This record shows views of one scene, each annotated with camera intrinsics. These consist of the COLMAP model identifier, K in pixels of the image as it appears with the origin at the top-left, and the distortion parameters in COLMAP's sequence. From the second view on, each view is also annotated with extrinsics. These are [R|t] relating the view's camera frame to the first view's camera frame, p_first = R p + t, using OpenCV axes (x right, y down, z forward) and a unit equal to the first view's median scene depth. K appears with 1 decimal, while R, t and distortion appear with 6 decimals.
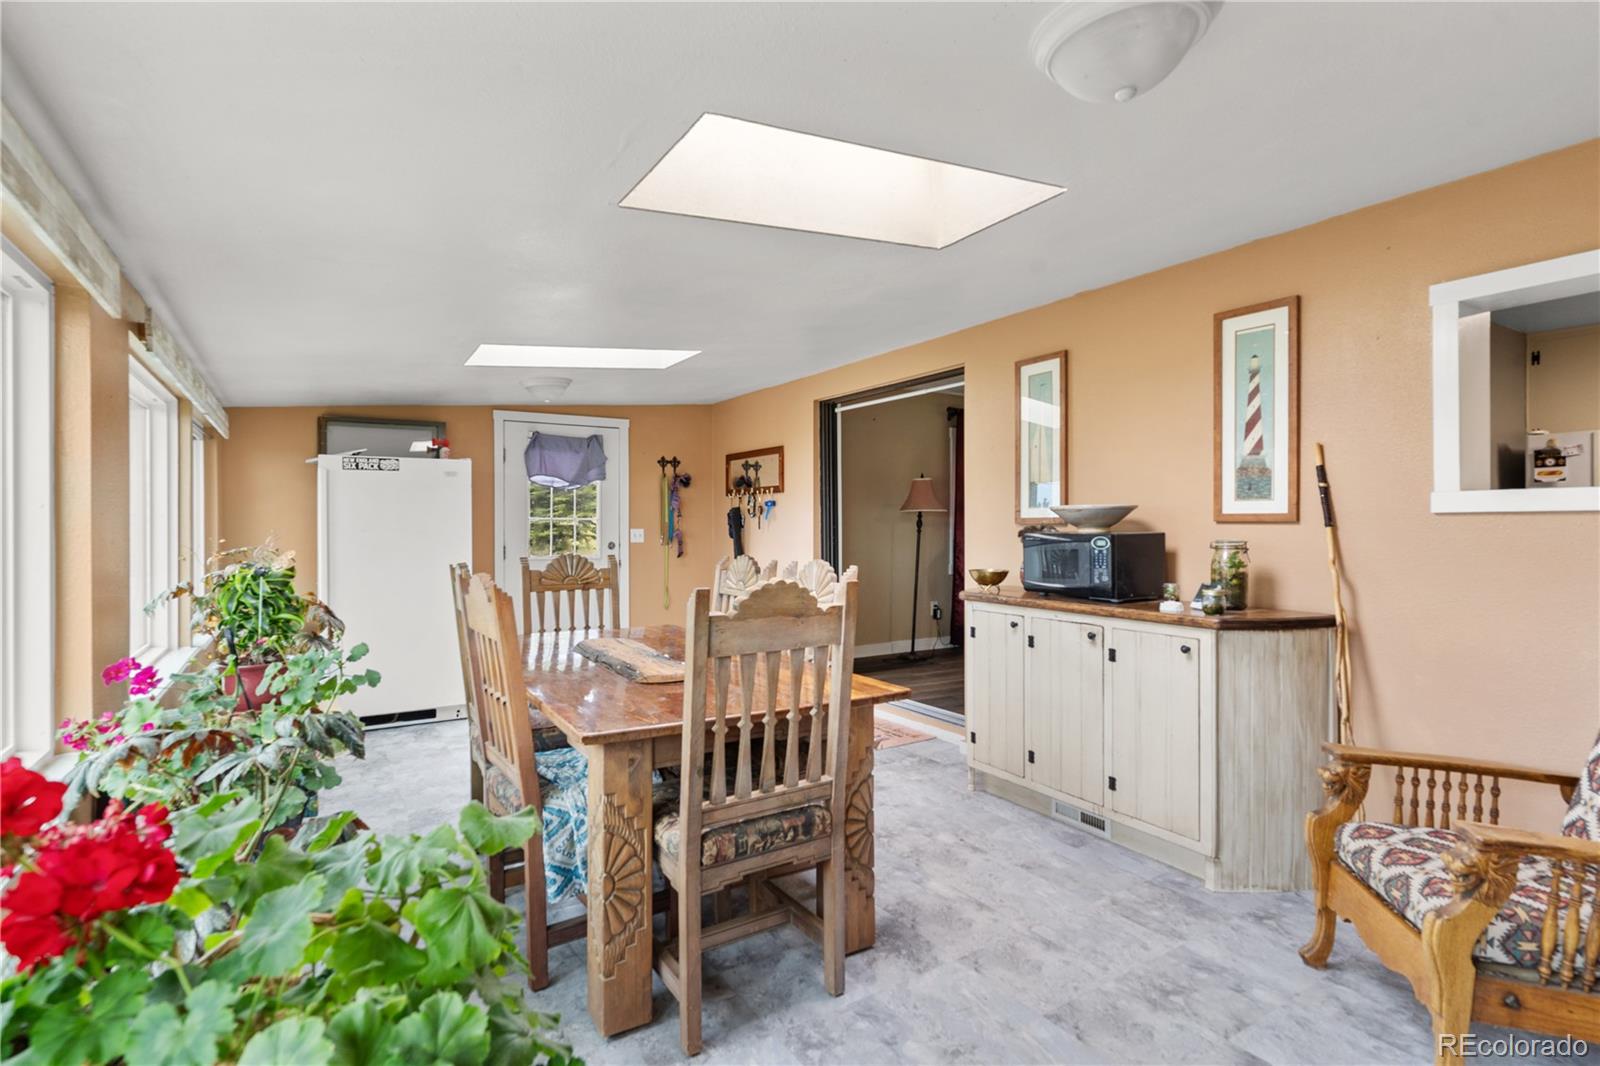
lens RADIAL K [[777.1, 0, 788.0], [0, 777.1, 530.2], [0, 0, 1]] dist [-0.009679, 0.002195]
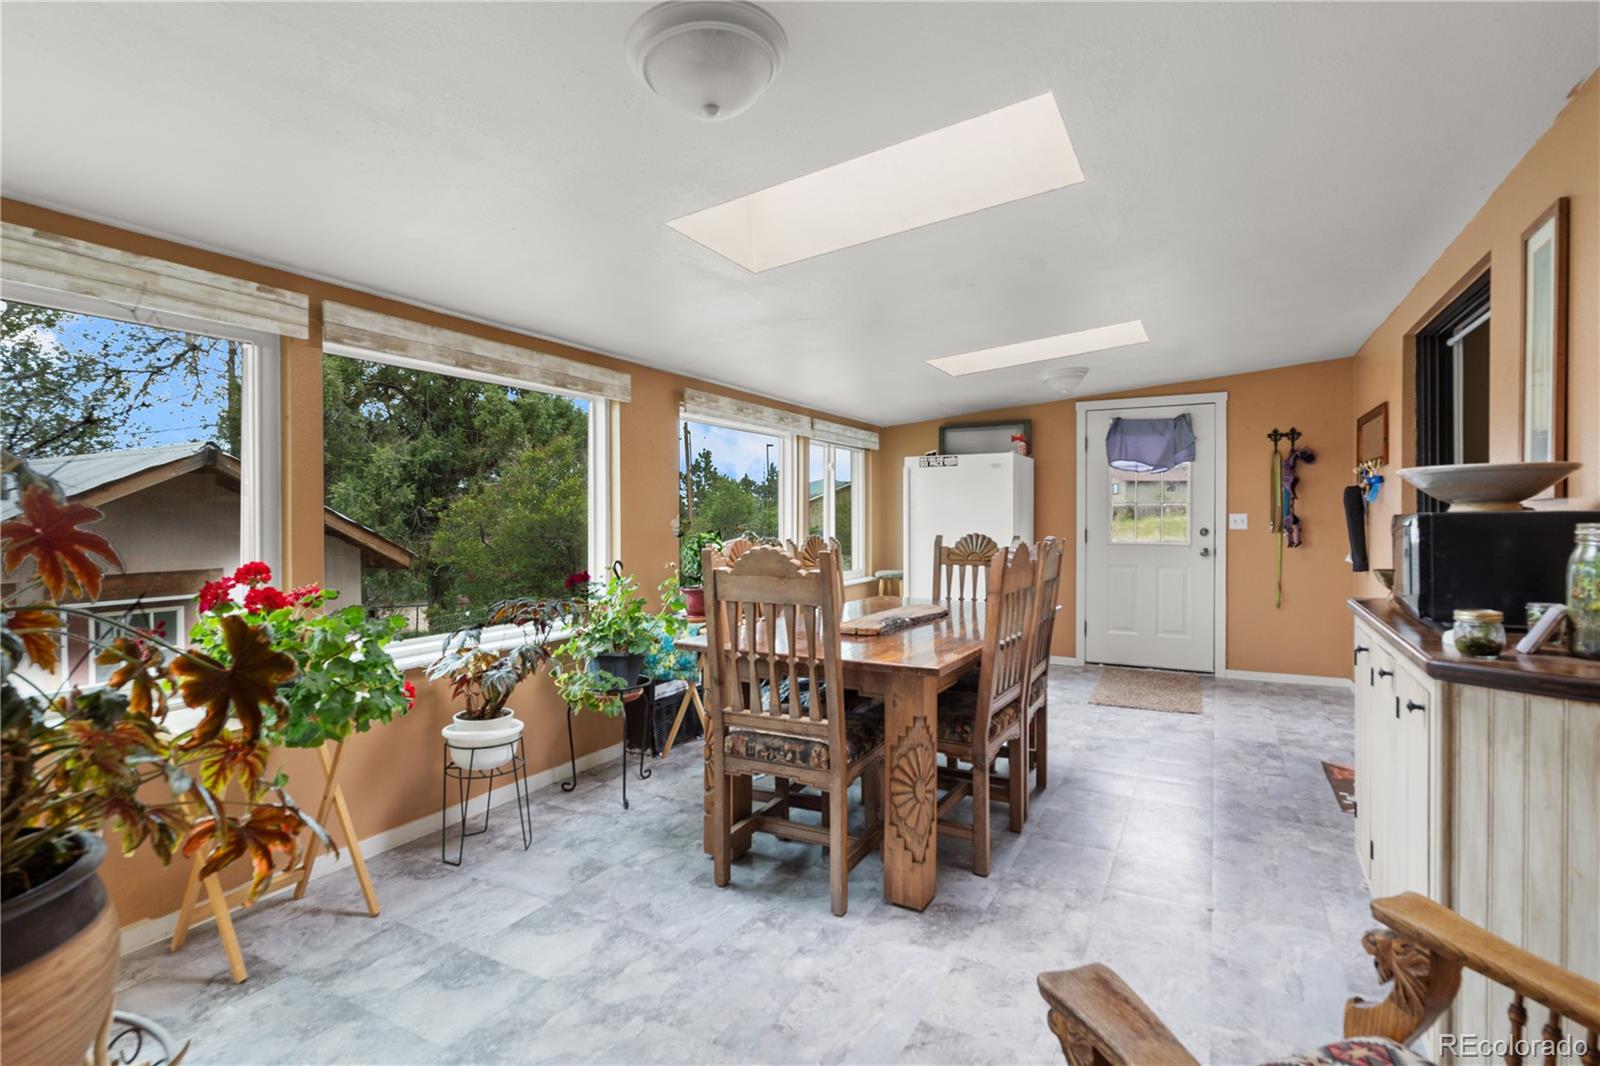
lens RADIAL K [[777.1, 0, 799.1], [0, 777.1, 523.5], [0, 0, 1]] dist [-0.009679, 0.002195]
pose [[0.495605, 0.009480, -0.868496, 0.541857], [-0.004532, 0.999955, 0.008329, 0.007380], [0.868536, -0.000192, 0.495625, 0.204587]]
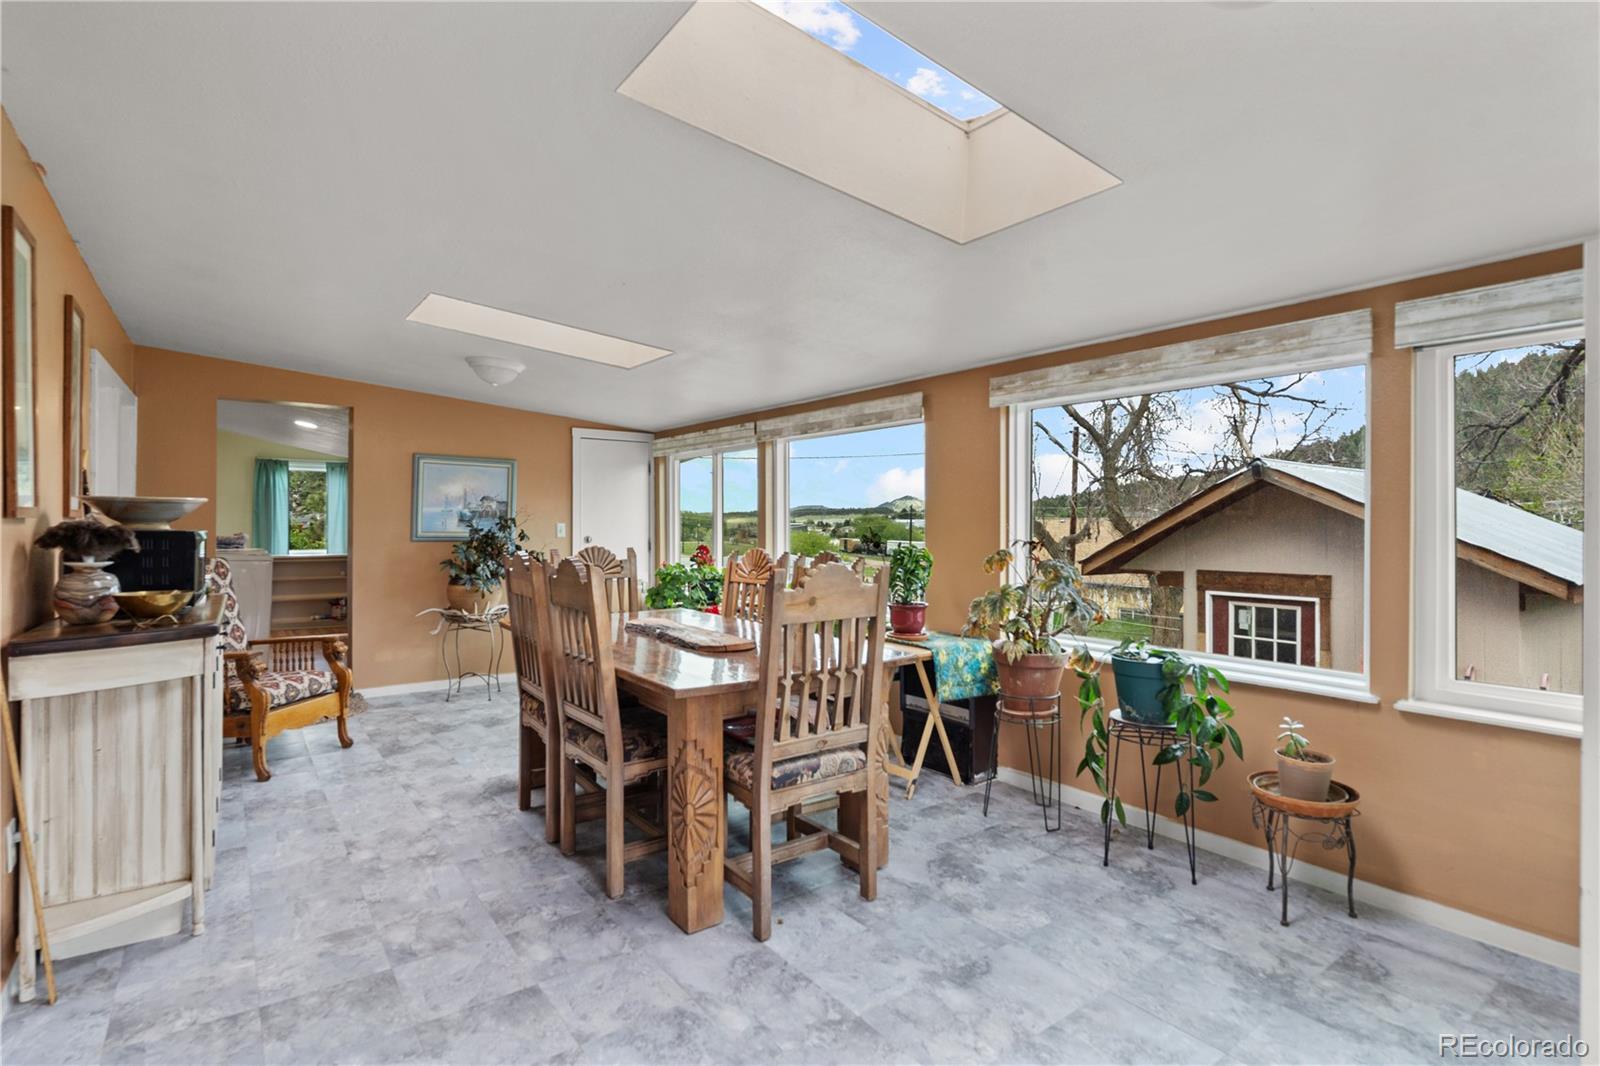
lens RADIAL K [[777.1, 0, 784.9], [0, 777.1, 526.3], [0, 0, 1]] dist [-0.009679, 0.002195]
pose [[-0.997378, 0.001478, -0.072359, -0.187706], [0.000689, 0.999940, 0.010922, -0.007078], [0.072371, 0.010843, -0.997319, 1.555256]]
